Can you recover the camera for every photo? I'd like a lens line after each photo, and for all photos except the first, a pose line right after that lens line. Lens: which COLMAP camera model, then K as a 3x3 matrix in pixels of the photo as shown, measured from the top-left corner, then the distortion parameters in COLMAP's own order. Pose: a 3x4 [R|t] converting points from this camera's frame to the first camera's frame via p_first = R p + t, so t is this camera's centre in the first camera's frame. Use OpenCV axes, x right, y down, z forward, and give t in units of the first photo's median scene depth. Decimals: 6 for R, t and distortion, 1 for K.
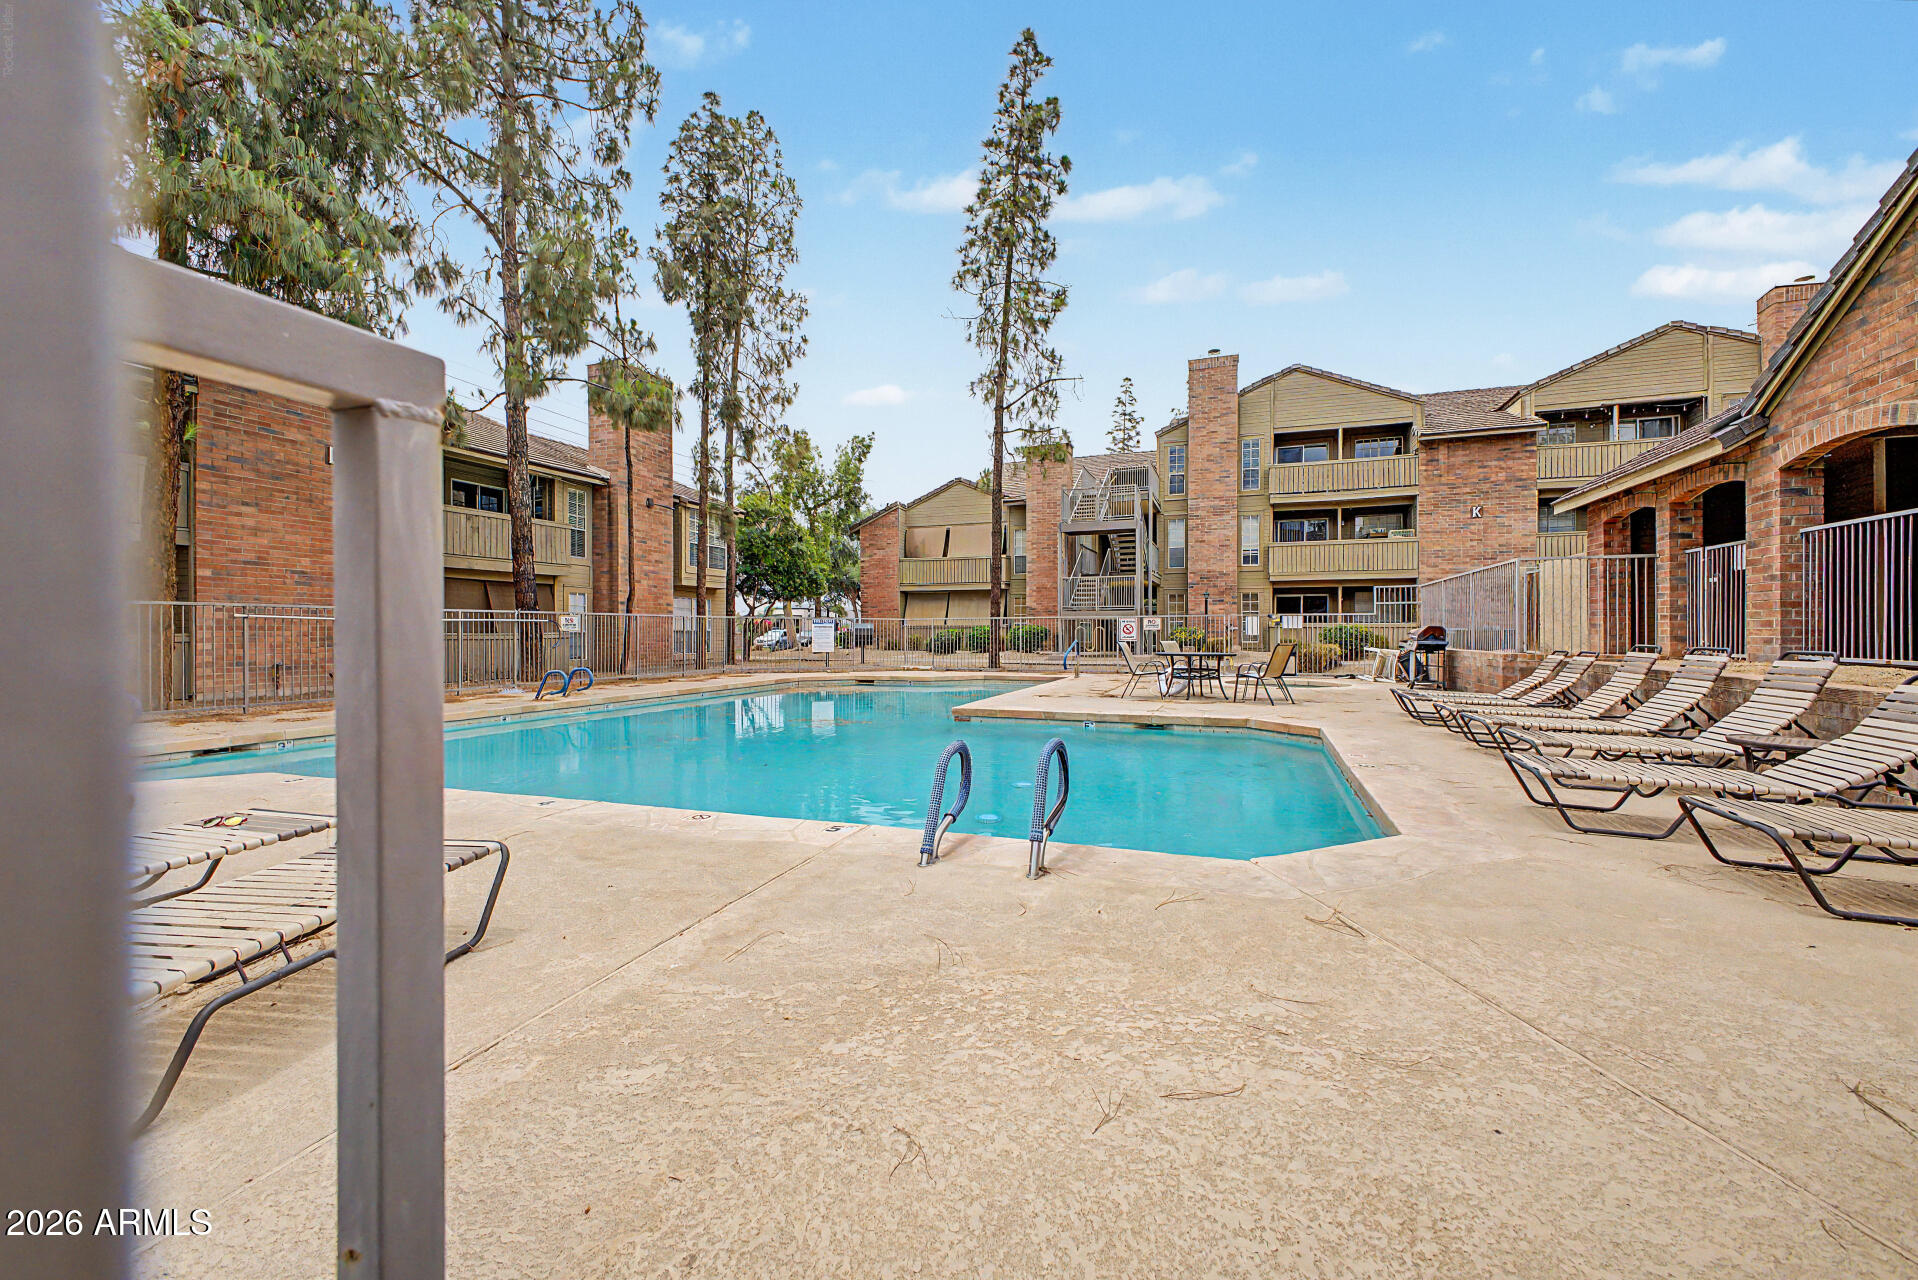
lens RADIAL K [[771.0, 0, 959.0], [0, 771.0, 640.0], [0, 0, 1]] dist [-0.000014, 0.000063]
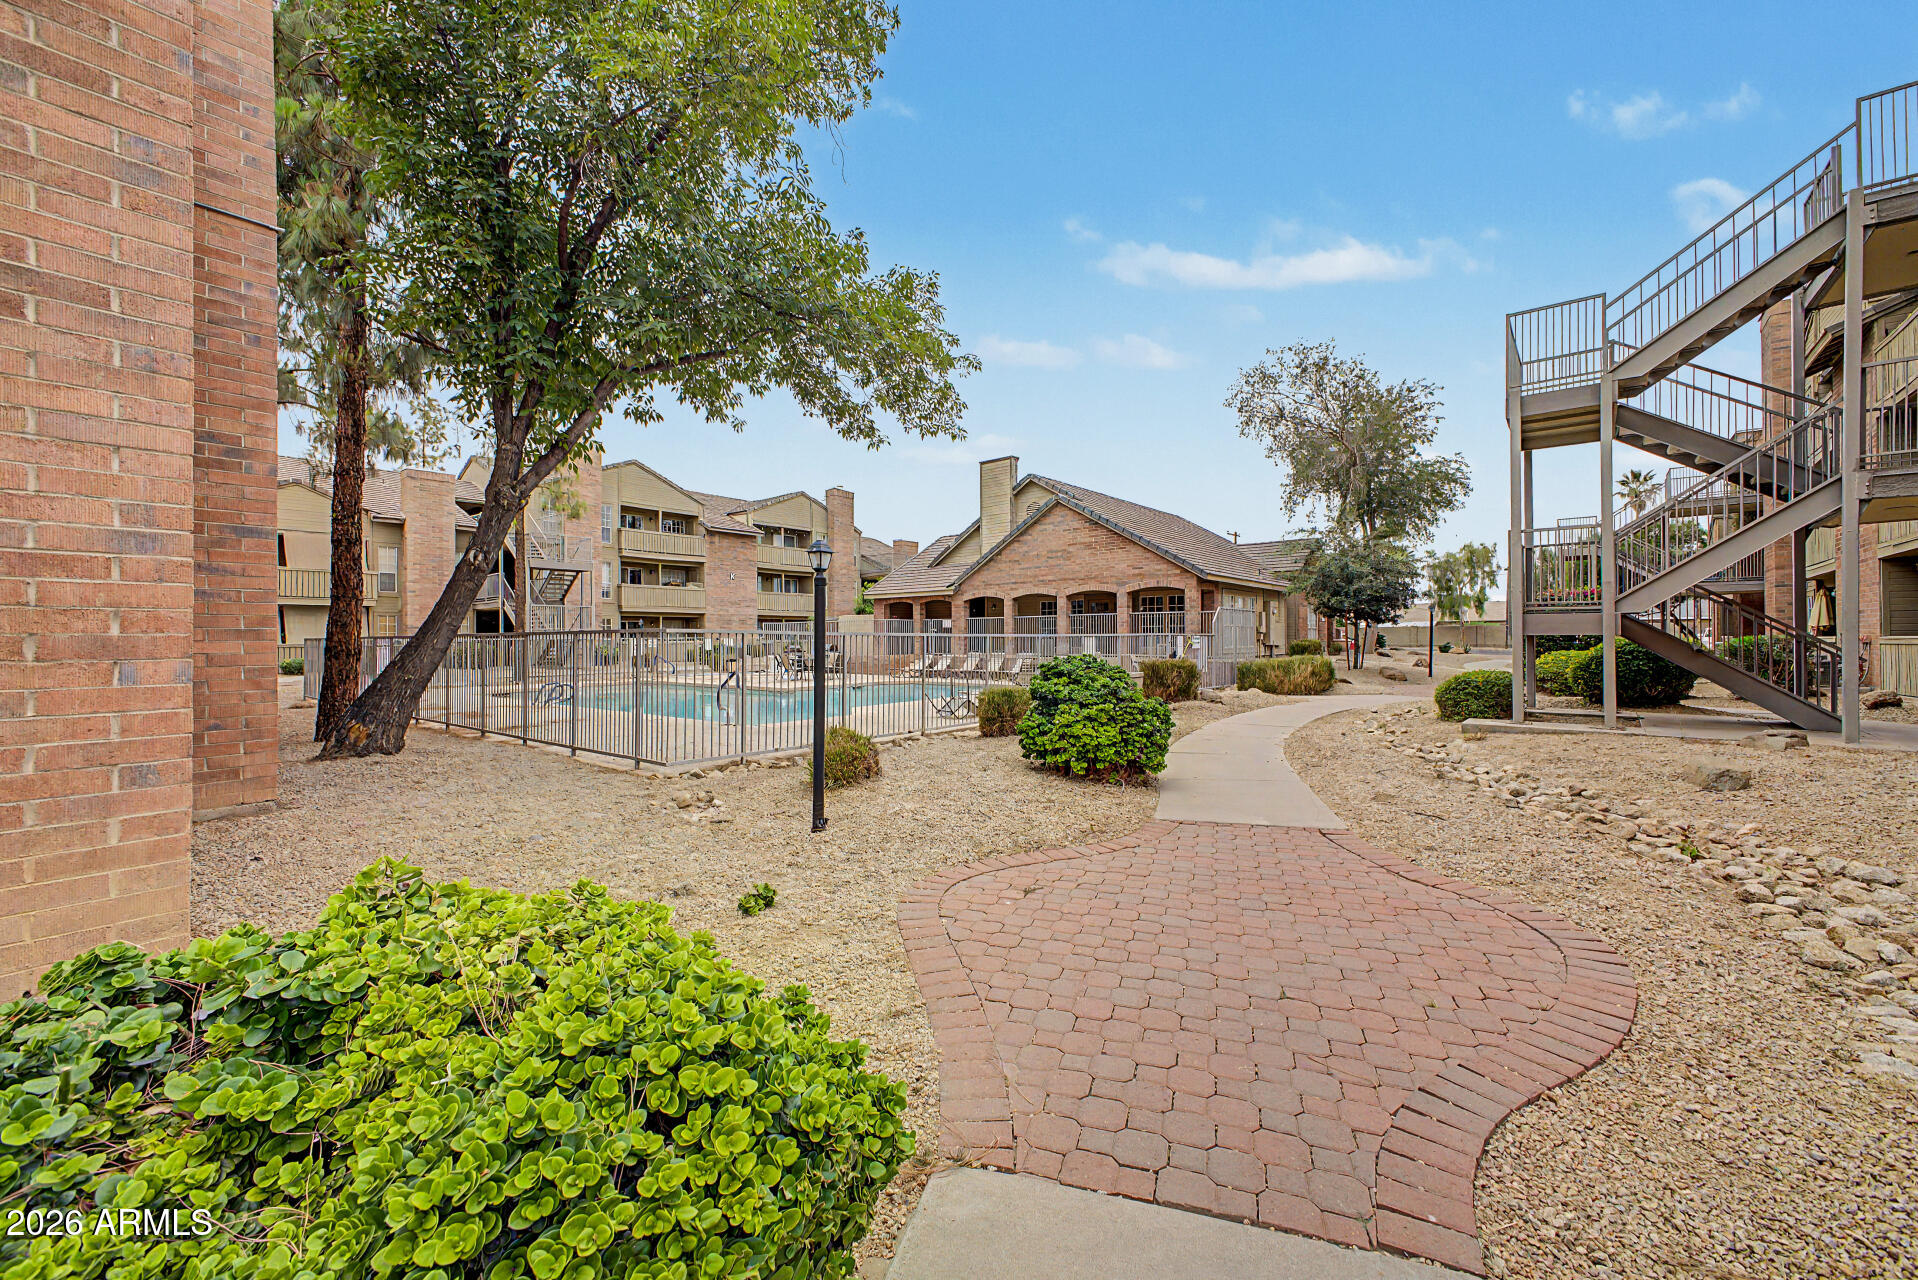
lens RADIAL K [[771.0, 0, 959.0], [0, 771.0, 640.0], [0, 0, 1]] dist [-0.000014, 0.000063]
pose [[0.308948, -0.000384, 0.951079, -0.745193], [0.011499, 0.999928, -0.003332, -0.013241], [-0.951009, 0.011966, 0.308930, -0.004081]]
